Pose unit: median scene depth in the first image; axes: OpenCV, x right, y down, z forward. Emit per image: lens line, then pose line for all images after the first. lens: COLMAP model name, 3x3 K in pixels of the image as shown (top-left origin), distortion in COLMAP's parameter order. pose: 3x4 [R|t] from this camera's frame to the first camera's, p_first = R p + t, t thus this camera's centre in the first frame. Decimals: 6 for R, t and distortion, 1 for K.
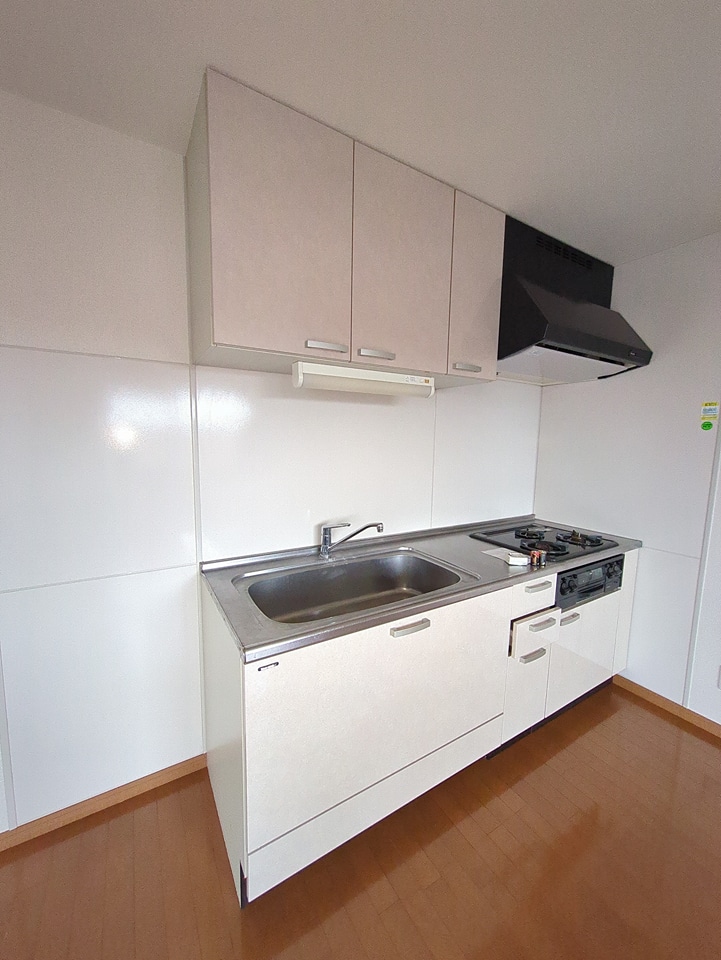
lens RADIAL K [[382.2, 0, 359.6], [0, 382.2, 482.2], [0, 0, 1]] dist [0.001472, 0.000271]
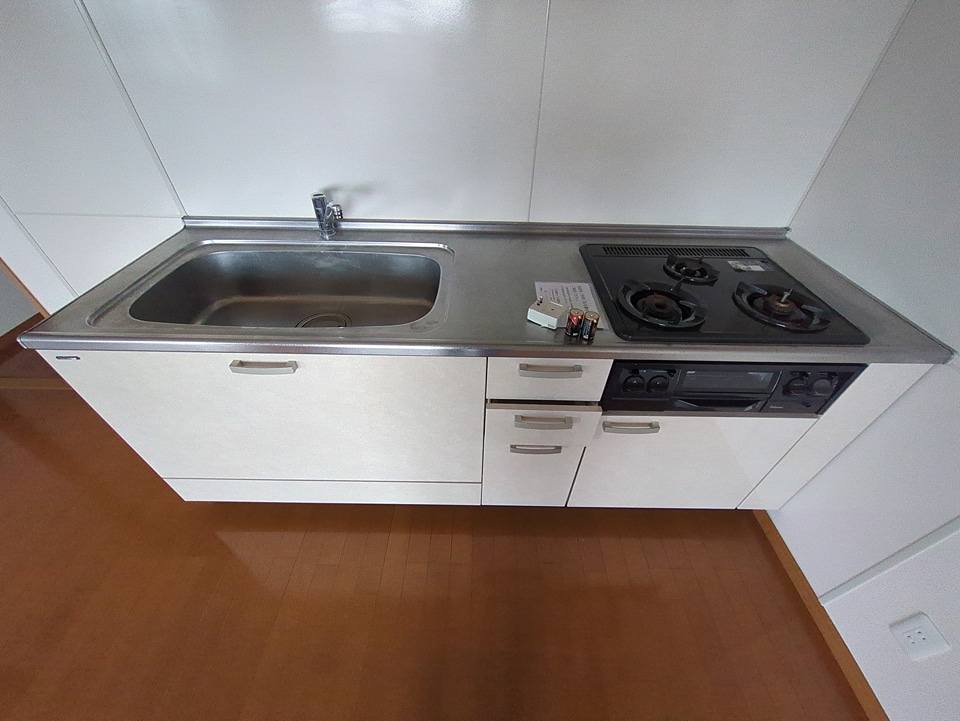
lens RADIAL K [[382.2, 0, 477.4], [0, 382.2, 362.3], [0, 0, 1]] dist [0.001472, 0.000271]
pose [[0.843552, 0.351350, -0.406169, 0.577484], [-0.059934, 0.813164, 0.578940, -0.063674], [0.533692, -0.464023, 0.707004, 0.513191]]
